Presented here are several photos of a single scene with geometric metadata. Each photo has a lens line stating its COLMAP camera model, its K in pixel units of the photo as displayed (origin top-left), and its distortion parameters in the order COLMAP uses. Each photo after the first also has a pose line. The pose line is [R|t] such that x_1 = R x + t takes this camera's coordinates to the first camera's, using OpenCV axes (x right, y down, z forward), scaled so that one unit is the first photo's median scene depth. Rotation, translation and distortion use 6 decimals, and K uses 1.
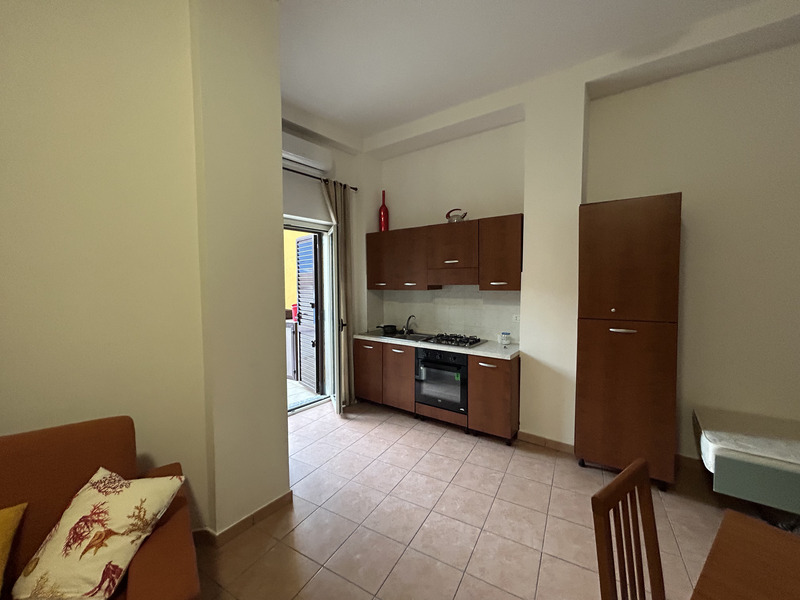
lens RADIAL K [[323.5, 0, 400.3], [0, 323.5, 301.9], [0, 0, 1]] dist [-0.001076, 0.000287]
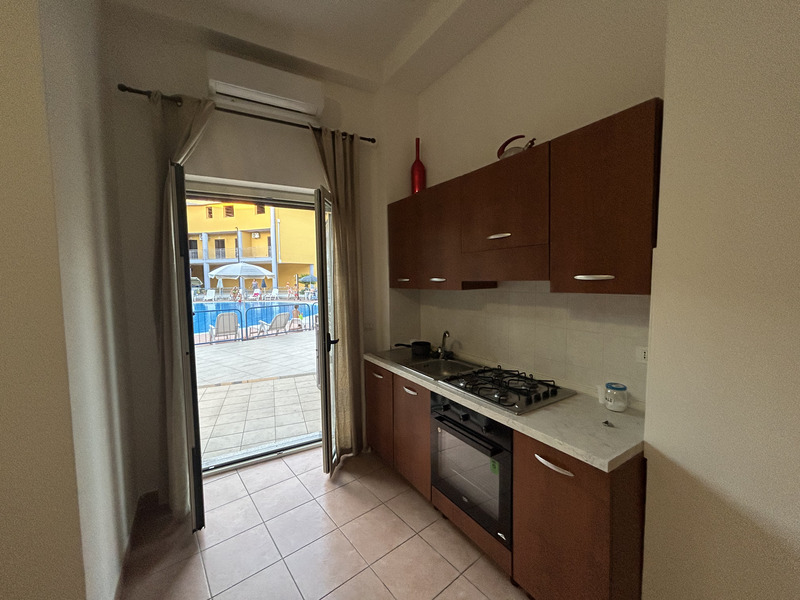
lens RADIAL K [[323.5, 0, 400.0], [0, 323.5, 299.8], [0, 0, 1]] dist [-0.001076, 0.000287]
pose [[0.925254, 0.015038, -0.379050, 0.196613], [-0.009664, 0.999824, 0.016075, -0.027003], [0.379225, -0.011210, 0.925237, 0.423597]]
